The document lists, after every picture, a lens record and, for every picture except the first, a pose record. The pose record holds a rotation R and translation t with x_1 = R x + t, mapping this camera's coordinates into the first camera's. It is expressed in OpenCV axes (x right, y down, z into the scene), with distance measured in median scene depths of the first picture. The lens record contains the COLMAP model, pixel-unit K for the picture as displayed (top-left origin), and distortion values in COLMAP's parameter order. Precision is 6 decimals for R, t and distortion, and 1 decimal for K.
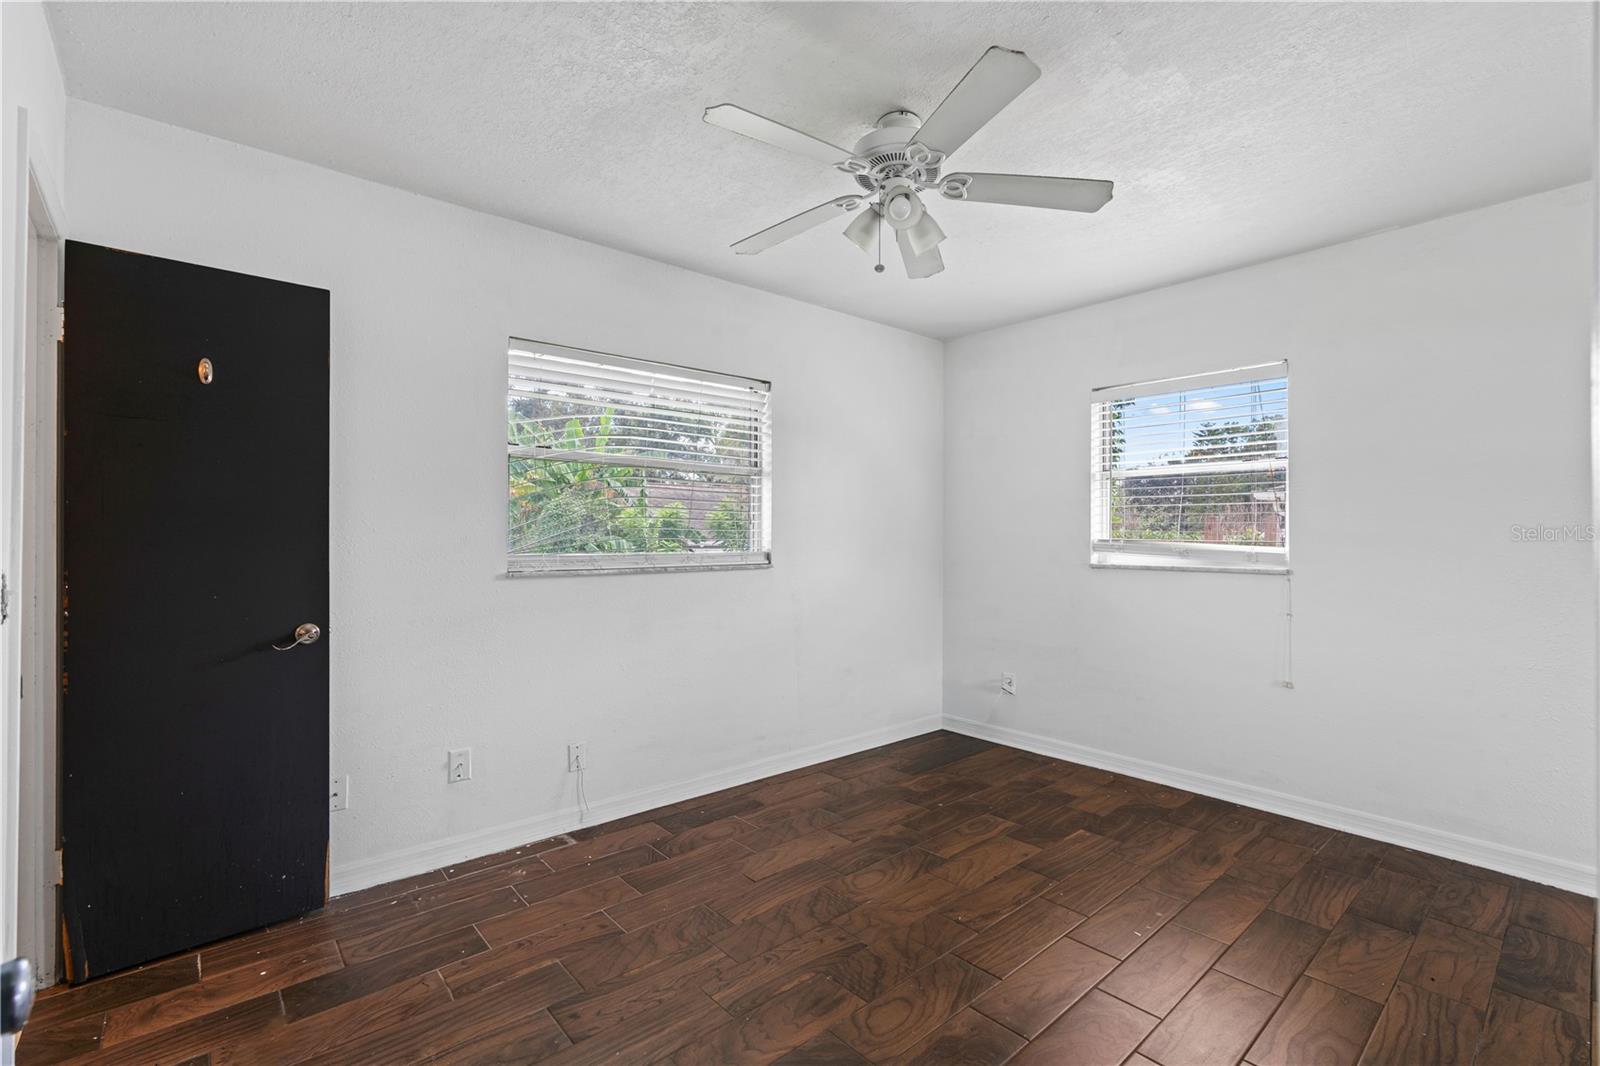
lens RADIAL K [[719.2, 0, 800.7], [0, 719.2, 534.7], [0, 0, 1]] dist [-0.010873, 0.003208]
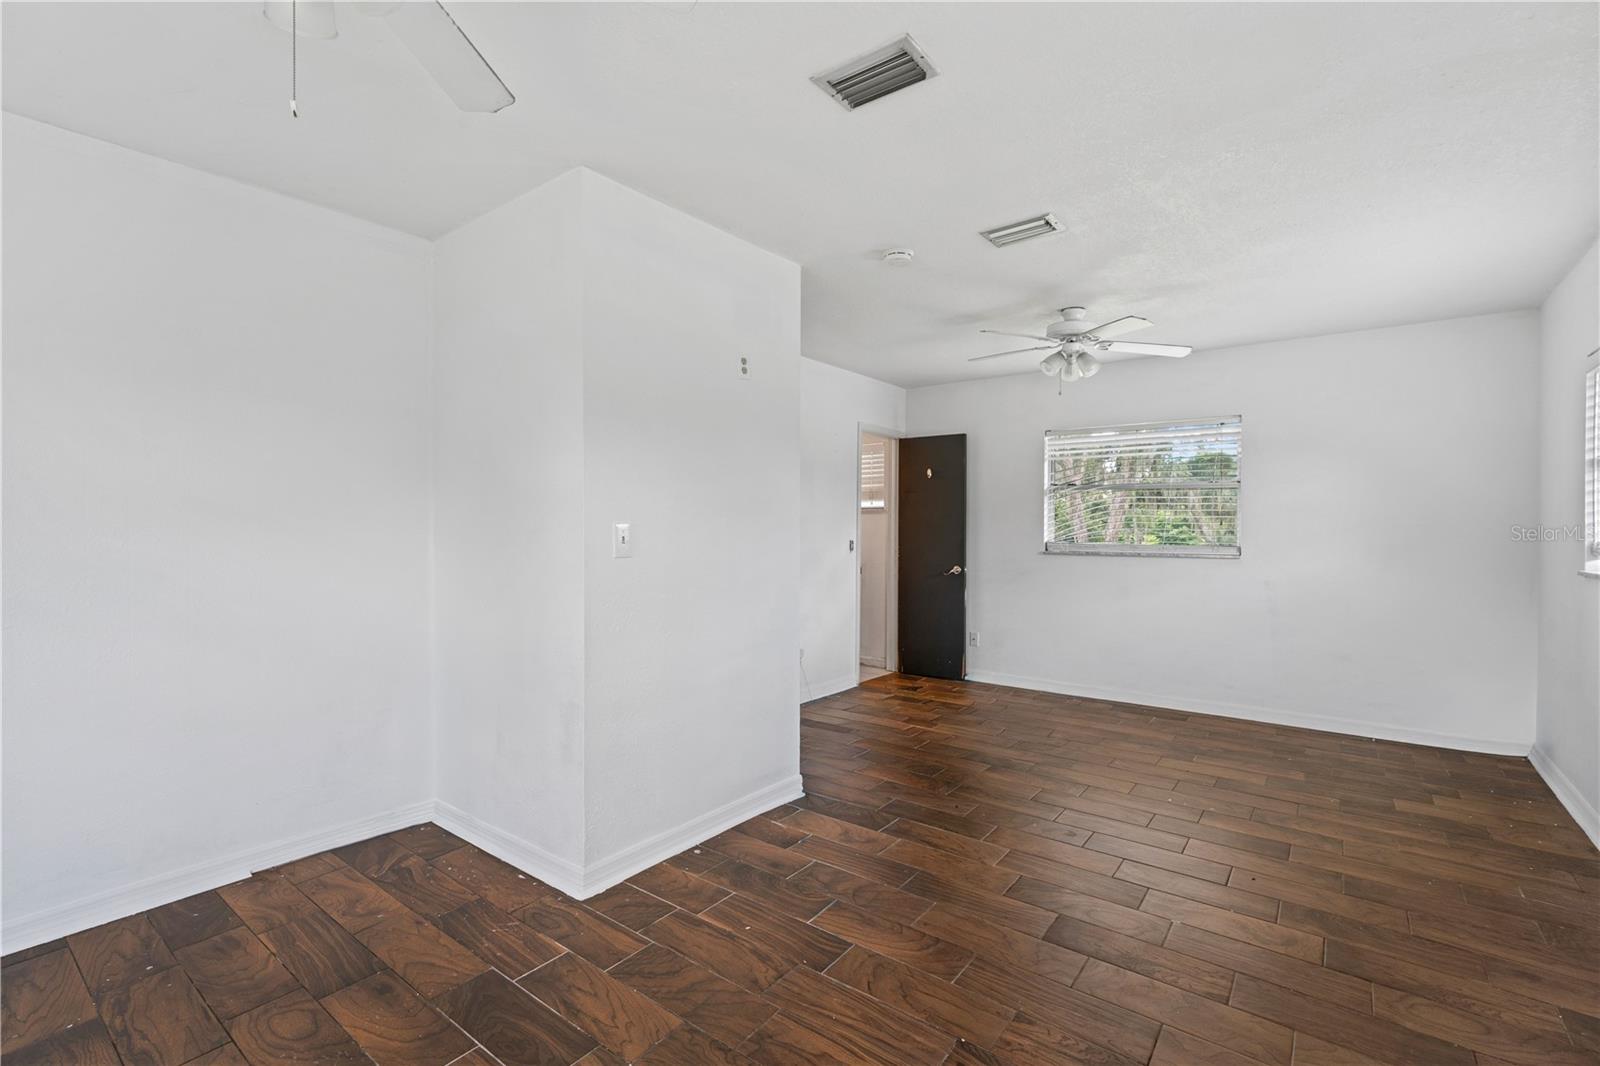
lens RADIAL K [[719.2, 0, 800.5], [0, 719.2, 538.8], [0, 0, 1]] dist [-0.010873, 0.003208]
pose [[0.200862, 0.017471, -0.979464, 1.432709], [-0.002194, 0.999846, 0.017384, -0.014024], [0.979617, -0.001343, 0.200869, -0.052034]]
